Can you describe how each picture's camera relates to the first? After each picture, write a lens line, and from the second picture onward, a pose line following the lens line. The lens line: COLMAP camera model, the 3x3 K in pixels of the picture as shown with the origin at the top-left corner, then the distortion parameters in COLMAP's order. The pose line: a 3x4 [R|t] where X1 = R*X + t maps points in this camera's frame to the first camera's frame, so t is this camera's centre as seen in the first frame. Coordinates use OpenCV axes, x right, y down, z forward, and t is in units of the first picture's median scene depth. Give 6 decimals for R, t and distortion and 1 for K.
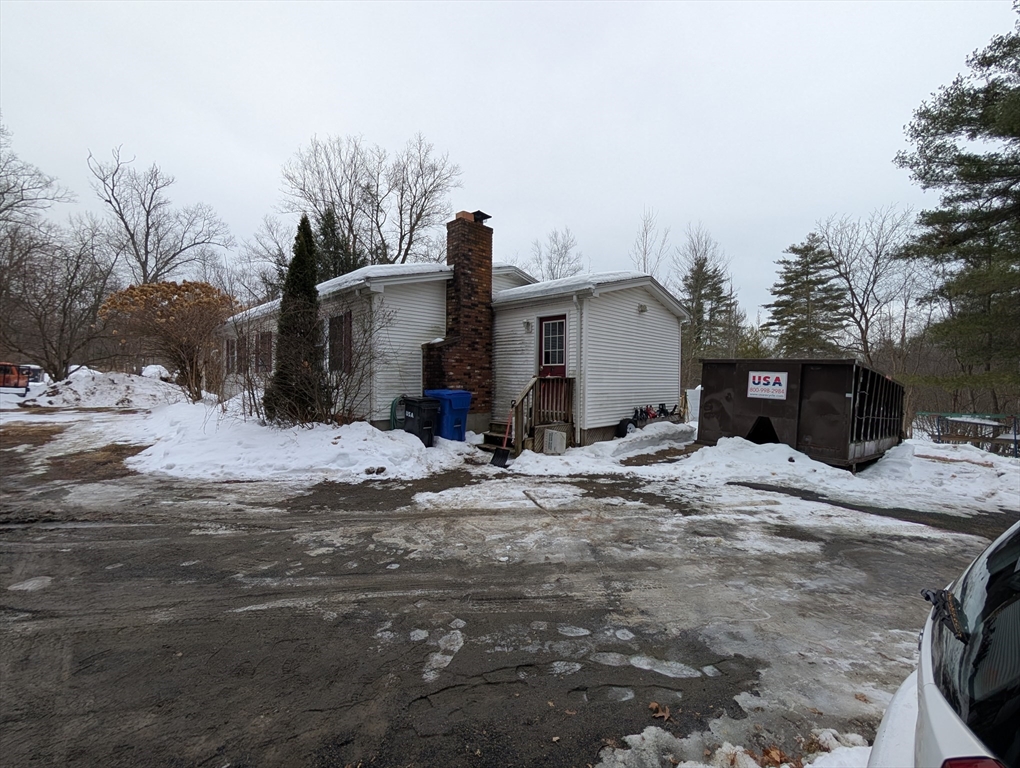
lens RADIAL K [[436.7, 0, 518.2], [0, 436.7, 381.5], [0, 0, 1]] dist [-0.002206, 0.001441]
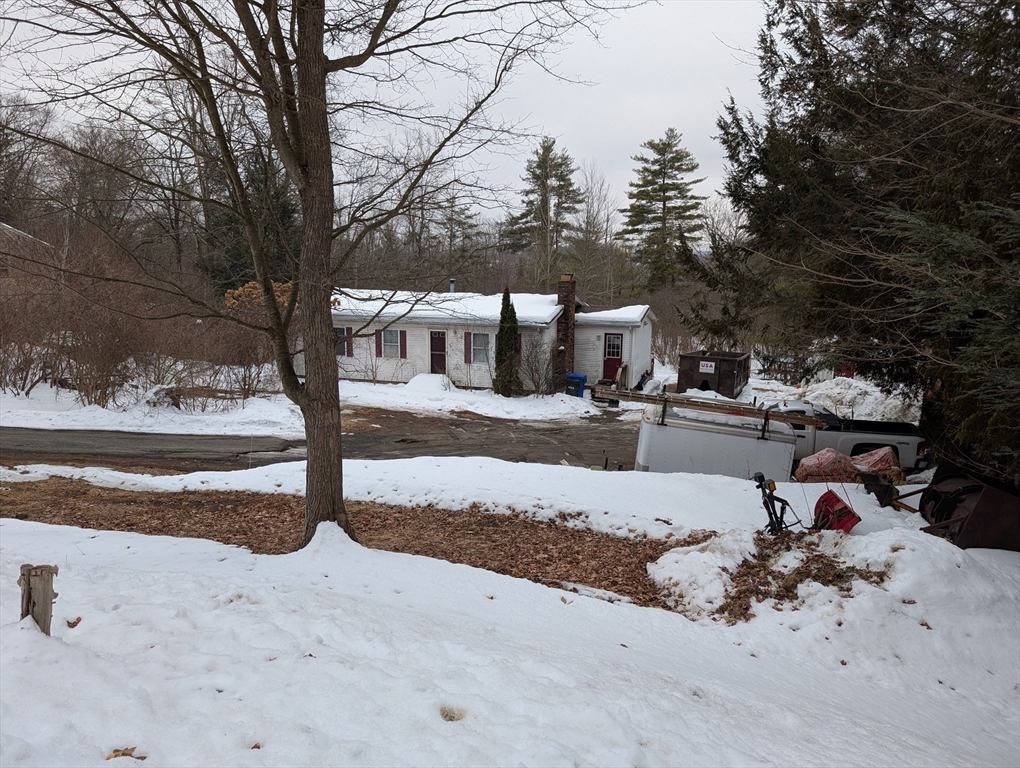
lens RADIAL K [[725.0, 0, 512.2], [0, 725.0, 381.8], [0, 0, 1]] dist [0.029750, -0.006549]
pose [[0.913627, -0.061416, 0.401887, -0.644665], [0.001592, 0.989057, 0.147528, -0.159662], [-0.406550, -0.134146, 0.903727, -0.700663]]
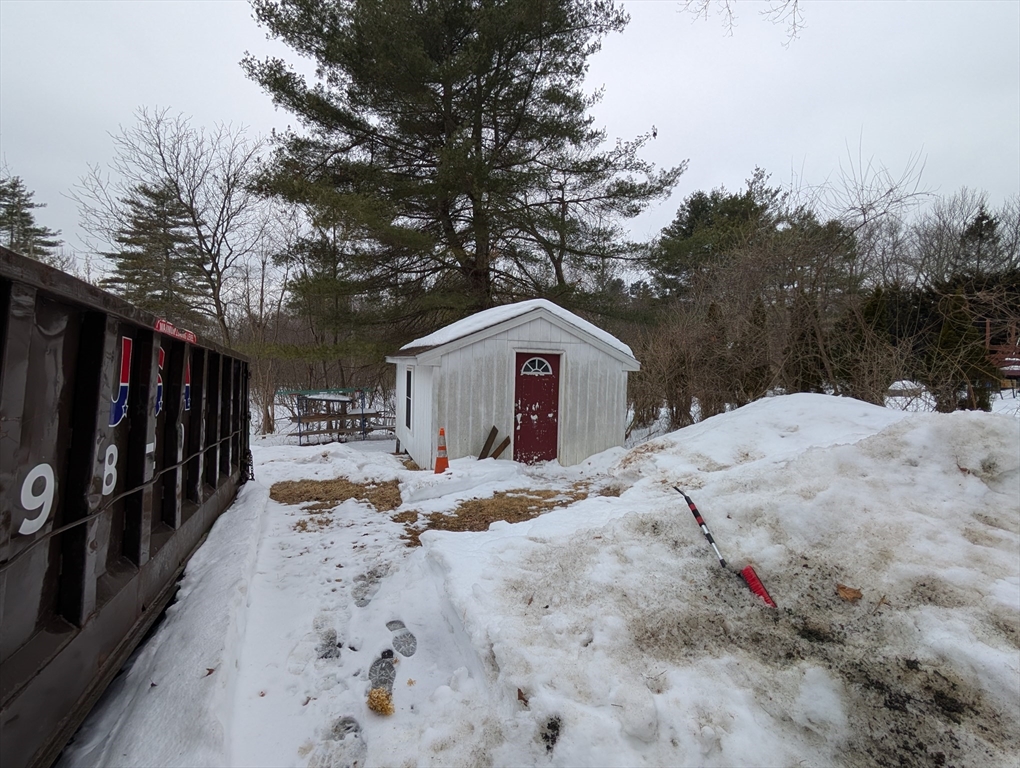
lens RADIAL K [[436.7, 0, 513.6], [0, 436.7, 367.5], [0, 0, 1]] dist [-0.002206, 0.001441]
pose [[0.329034, -0.032053, 0.943774, 0.239122], [0.003388, 0.999457, 0.032763, 0.001343], [-0.944312, -0.007583, 0.328964, 0.254789]]
